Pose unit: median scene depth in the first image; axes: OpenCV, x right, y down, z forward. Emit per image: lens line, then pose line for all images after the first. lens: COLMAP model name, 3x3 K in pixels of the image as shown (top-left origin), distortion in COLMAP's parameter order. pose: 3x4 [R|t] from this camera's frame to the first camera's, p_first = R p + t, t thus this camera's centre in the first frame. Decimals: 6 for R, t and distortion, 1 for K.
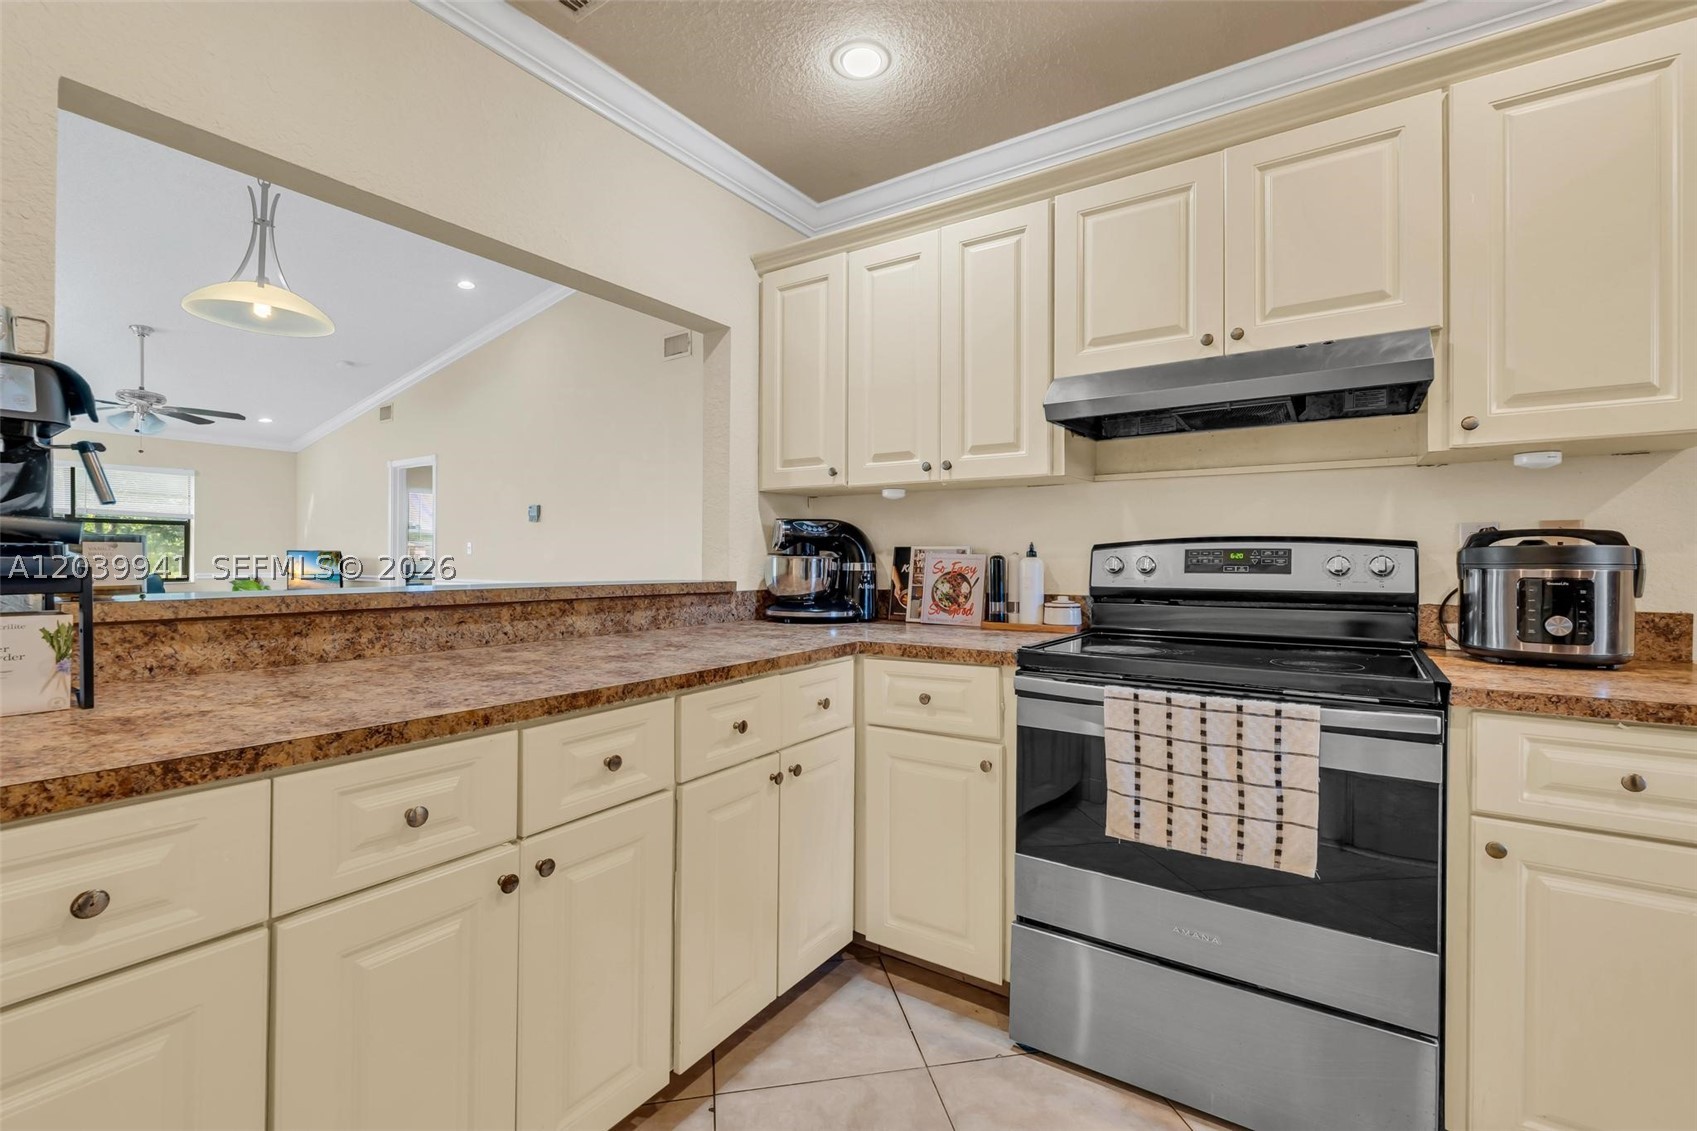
lens RADIAL K [[726.9, 0, 857.2], [0, 726.9, 560.5], [0, 0, 1]] dist [-0.002103, 0.000411]
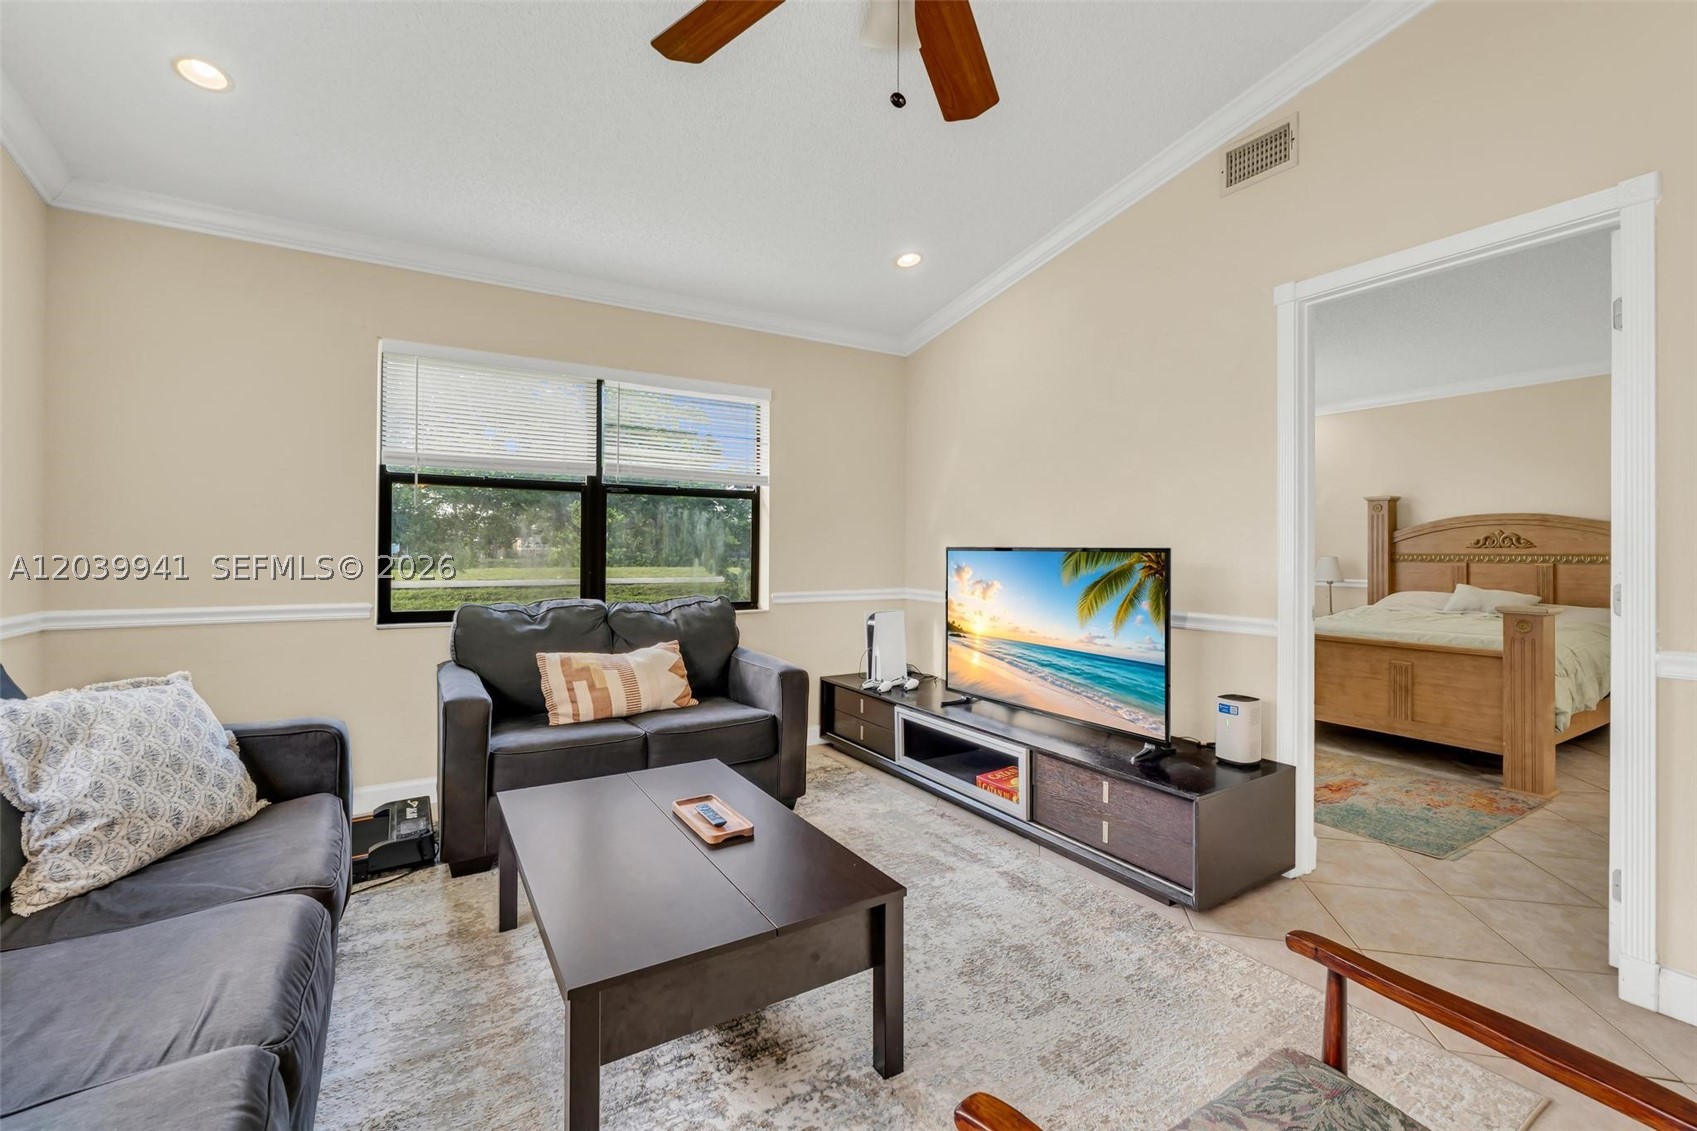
lens RADIAL K [[726.9, 0, 858.5], [0, 726.9, 548.0], [0, 0, 1]] dist [-0.002103, 0.000411]
pose [[0.904172, -0.005165, -0.427137, -2.987370], [-0.002237, 0.999856, -0.016826, -0.021824], [0.427162, 0.016169, 0.904030, 2.644912]]
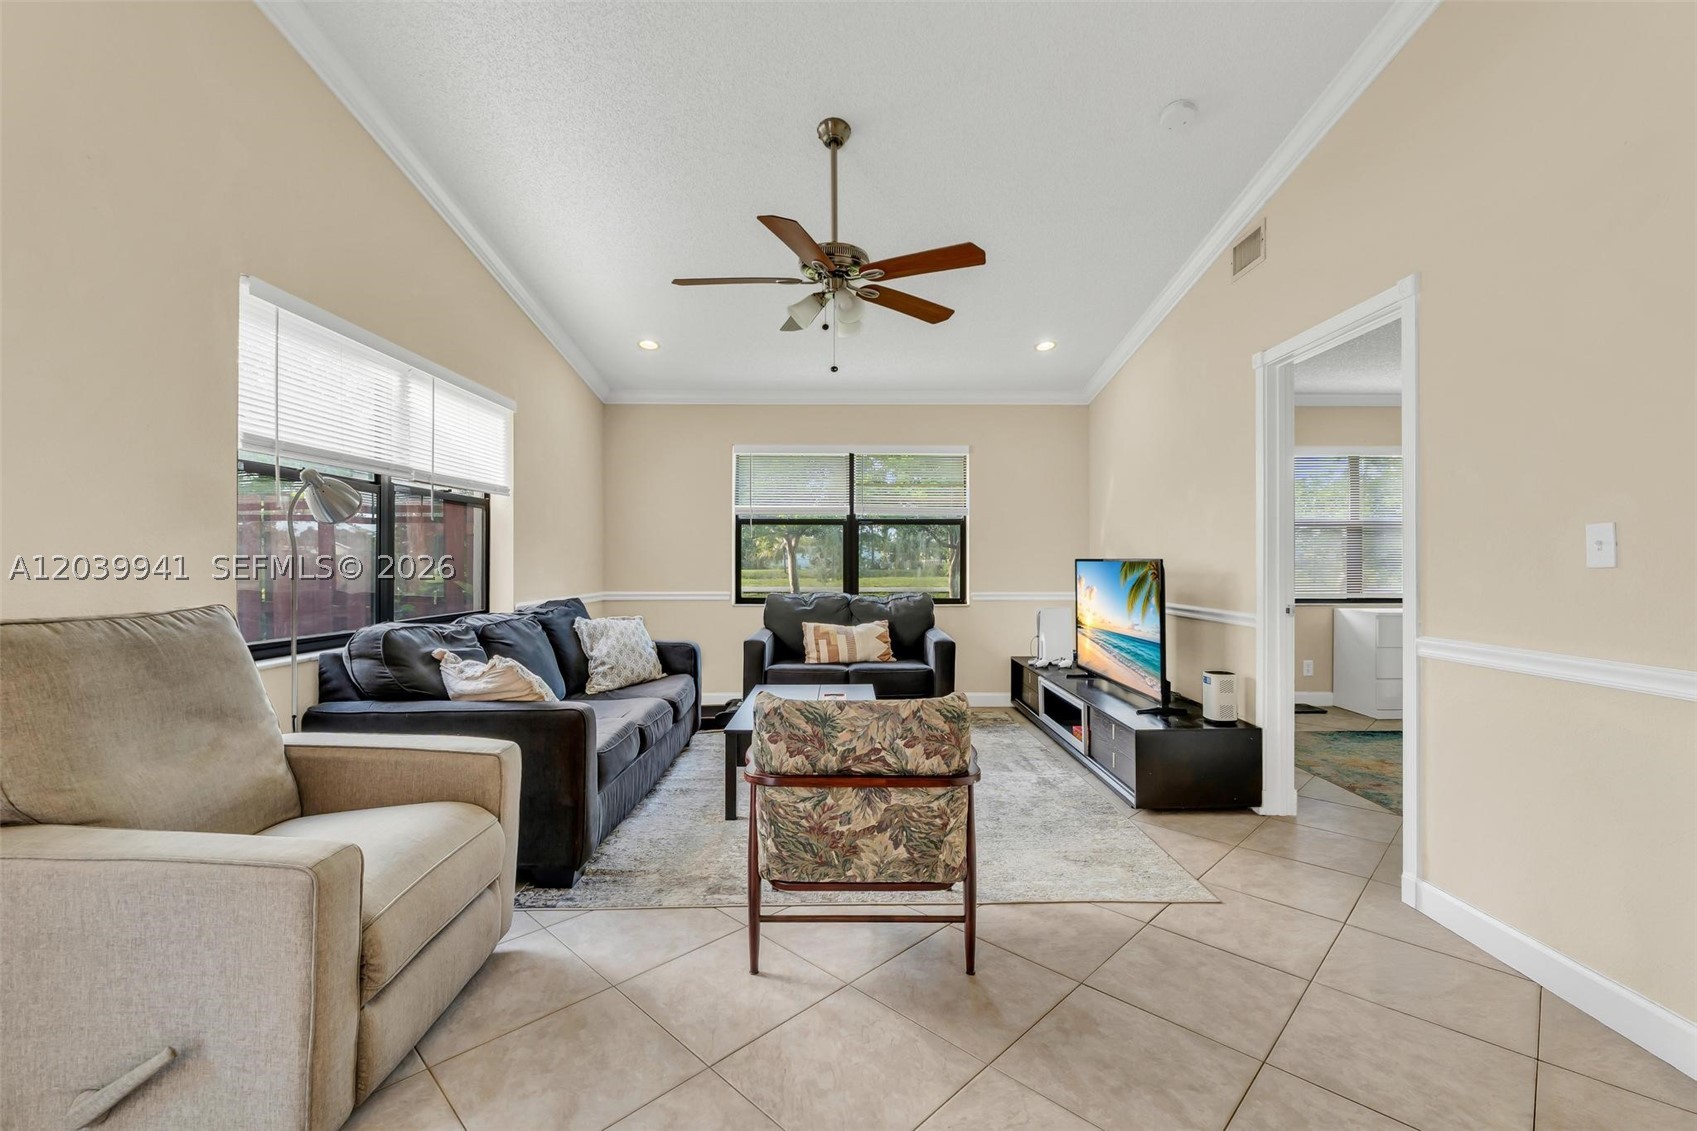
lens RADIAL K [[726.9, 0, 855.3], [0, 726.9, 566.7], [0, 0, 1]] dist [-0.002103, 0.000411]
pose [[0.552342, -0.000713, -0.833617, -1.801112], [-0.005461, 0.999975, -0.004473, -0.013688], [0.833600, 0.007024, 0.552324, 2.419379]]
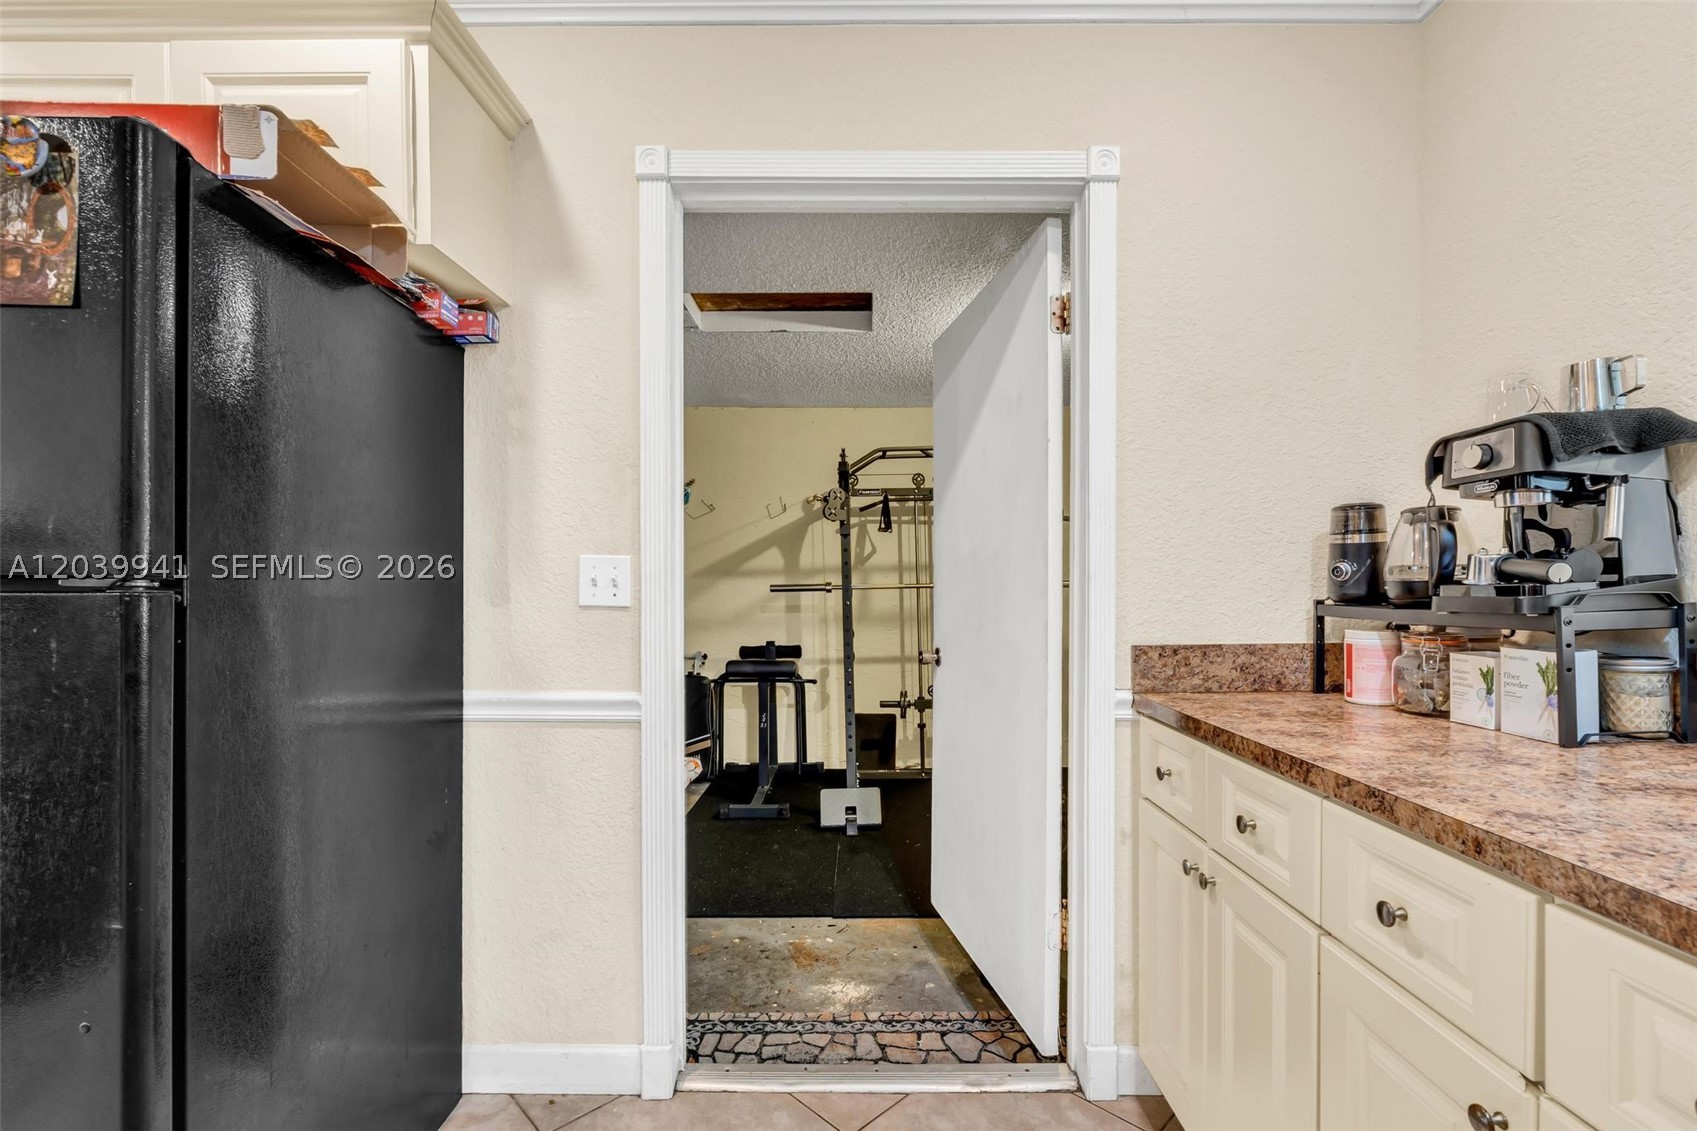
lens RADIAL K [[740.4, 0, 852.2], [0, 740.4, 601.1], [0, 0, 1]] dist [-0.000352, 0.000054]
pose [[-0.835751, 0.000647, -0.549108, 0.185923], [-0.007100, 0.999903, 0.011984, -0.002778], [0.549063, 0.013915, -0.835665, 0.717618]]
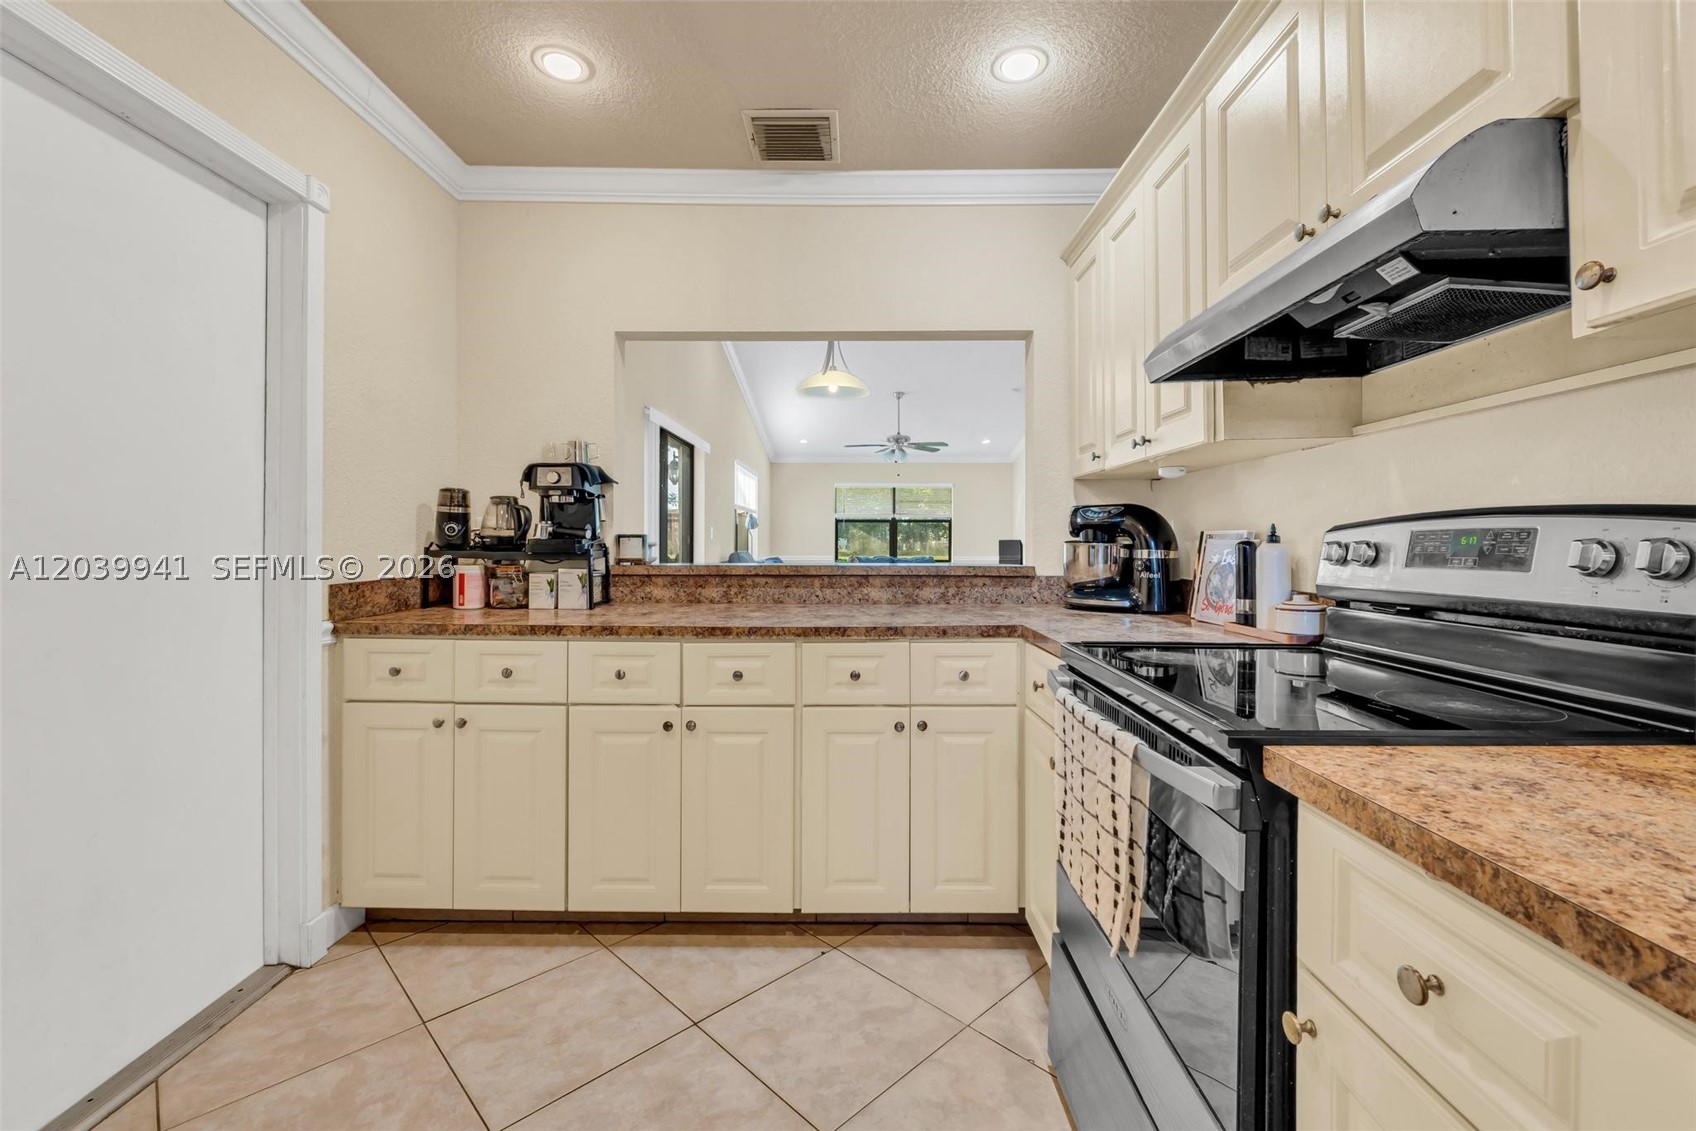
lens RADIAL K [[726.4, 0, 838.1], [0, 726.4, 543.5], [0, 0, 1]] dist [-0.002103, 0.000411]
pose [[0.539017, -0.003157, -0.842289, 0.738770], [-0.001684, 0.999987, -0.004825, 0.000504], [0.842293, 0.004020, 0.539005, 0.224756]]
